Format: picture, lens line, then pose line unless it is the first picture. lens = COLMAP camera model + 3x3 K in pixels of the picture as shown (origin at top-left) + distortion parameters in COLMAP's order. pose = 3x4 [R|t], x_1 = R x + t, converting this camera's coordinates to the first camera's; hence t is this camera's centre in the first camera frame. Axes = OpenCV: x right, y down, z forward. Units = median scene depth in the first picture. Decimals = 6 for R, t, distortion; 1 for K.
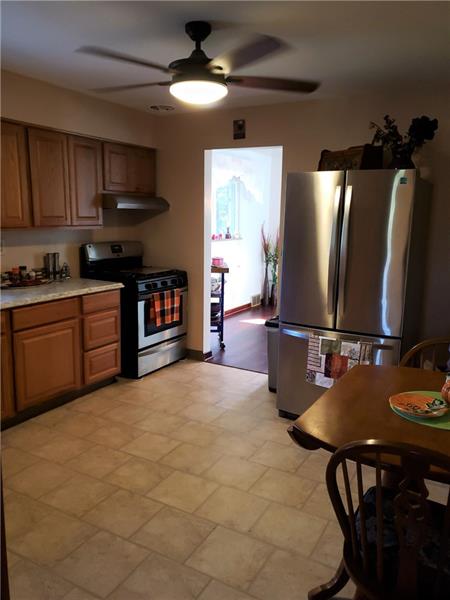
lens RADIAL K [[474.3, 0, 225.0], [0, 474.3, 300.0], [0, 0, 1]] dist [0.079334, -0.085743]
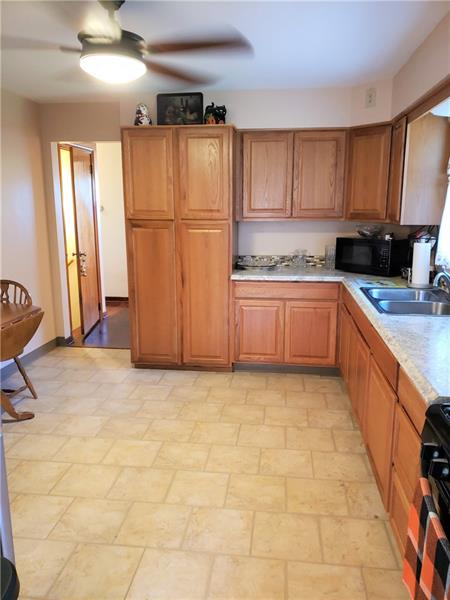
lens RADIAL K [[456.1, 0, 225.0], [0, 456.1, 300.0], [0, 0, 1]] dist [0.080134, -0.154204]
pose [[-0.925258, 0.059273, -0.374680, 0.090810], [-0.084216, 0.930972, 0.355245, -0.312699], [0.369873, 0.360247, -0.856397, 1.764466]]
